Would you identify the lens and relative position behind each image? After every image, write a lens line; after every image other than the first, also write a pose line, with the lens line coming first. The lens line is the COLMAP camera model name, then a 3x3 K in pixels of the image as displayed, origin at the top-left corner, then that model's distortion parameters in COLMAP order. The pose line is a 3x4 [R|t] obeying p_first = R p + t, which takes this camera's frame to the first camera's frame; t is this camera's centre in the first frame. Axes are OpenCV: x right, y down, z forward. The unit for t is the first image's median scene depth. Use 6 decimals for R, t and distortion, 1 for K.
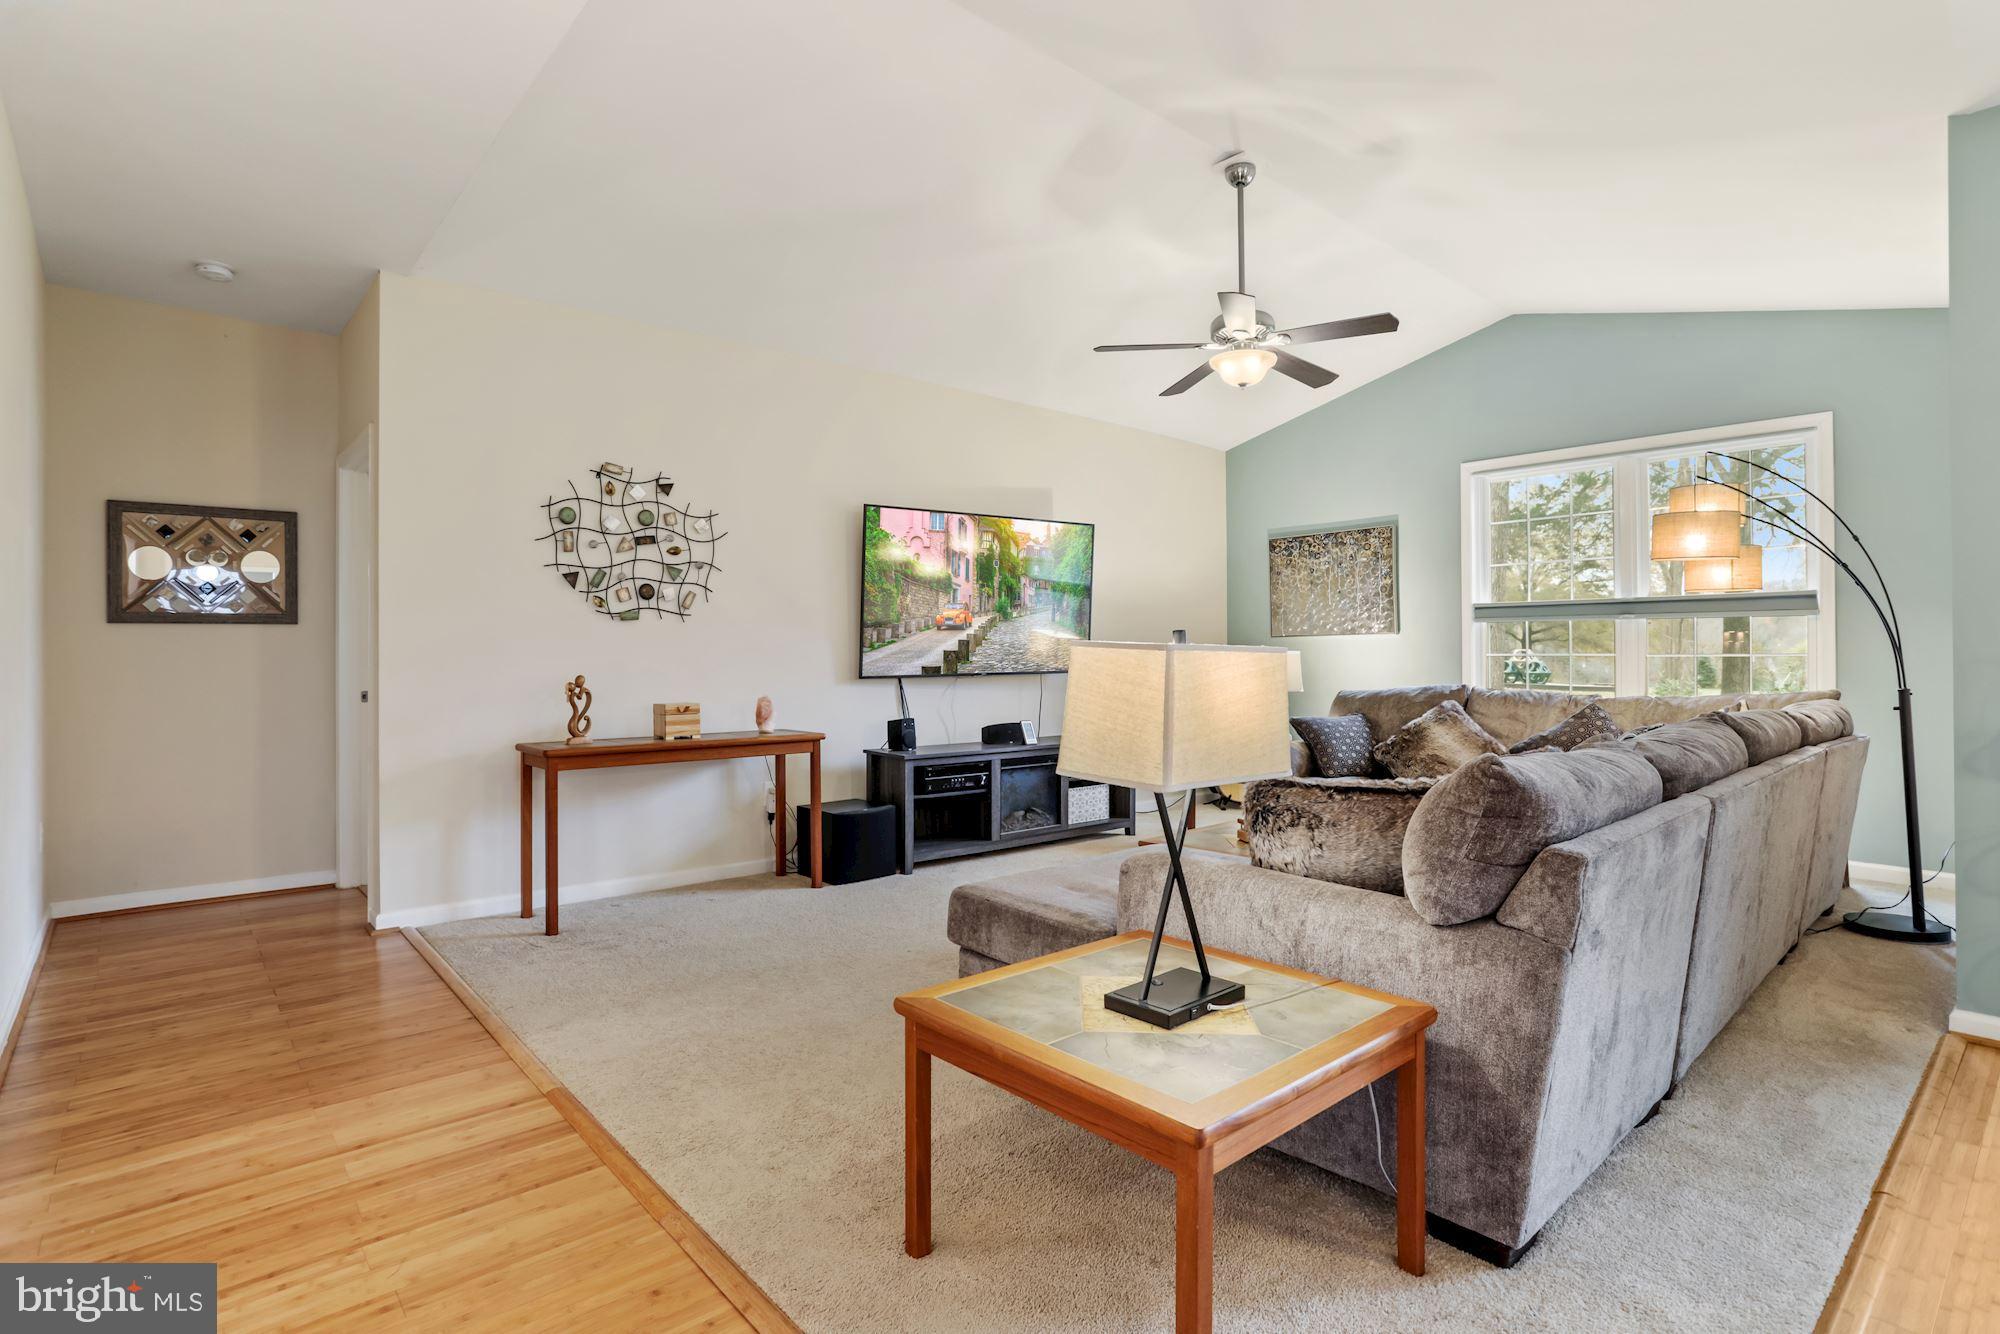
lens RADIAL K [[981.4, 0, 983.7], [0, 981.4, 650.2], [0, 0, 1]] dist [-0.043945, 0.020668]
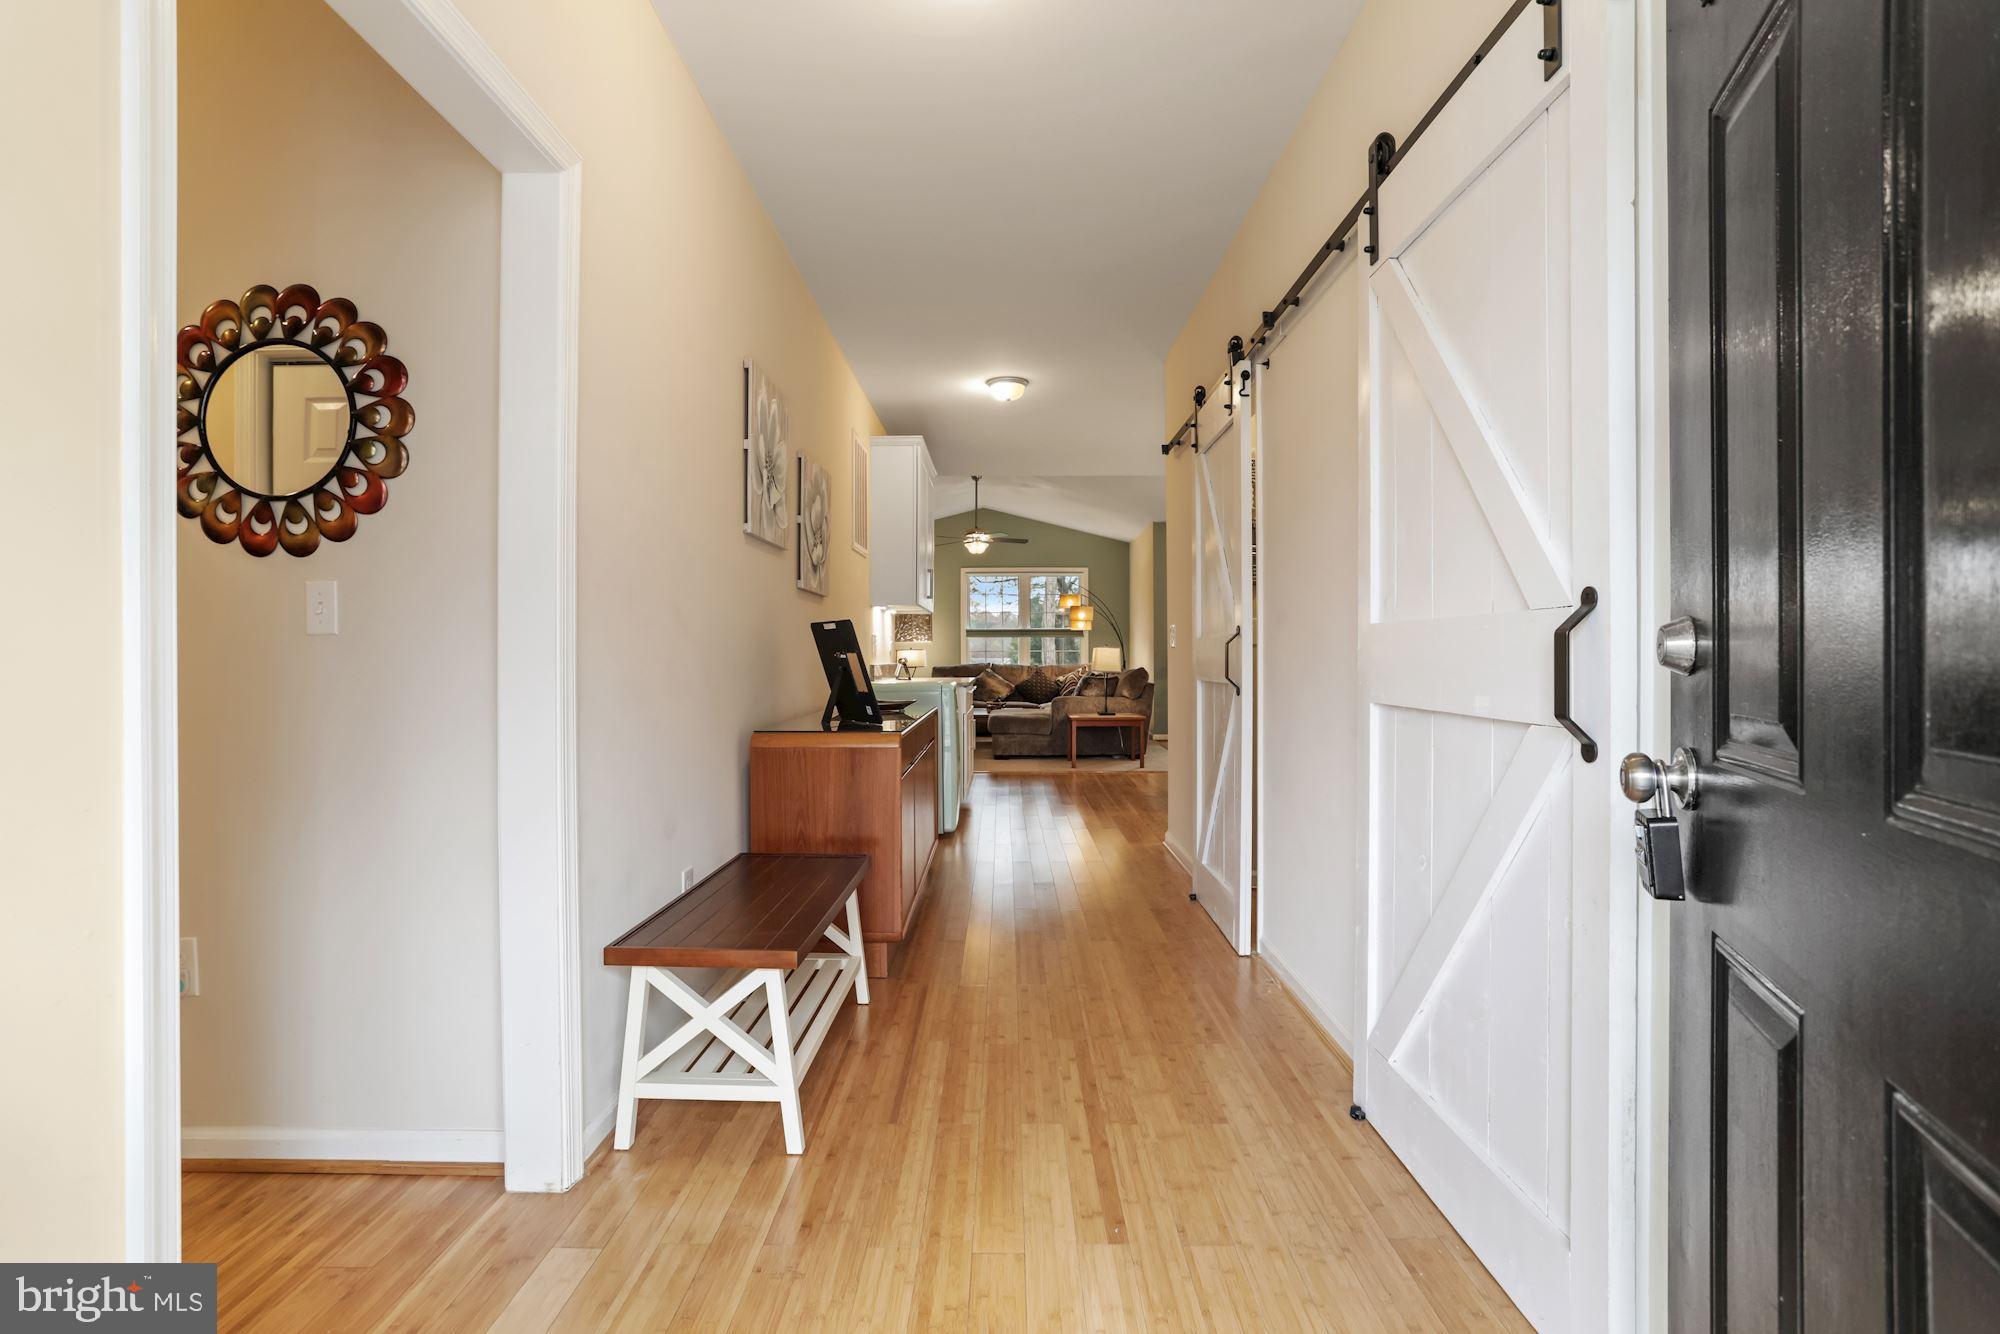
lens RADIAL K [[981.4, 0, 997.5], [0, 981.4, 660.0], [0, 0, 1]] dist [-0.043945, 0.020668]
pose [[0.660019, -0.002688, 0.751244, -1.568708], [-0.004191, 0.999965, 0.007259, 0.010260], [-0.751237, -0.007940, 0.659985, -0.781066]]
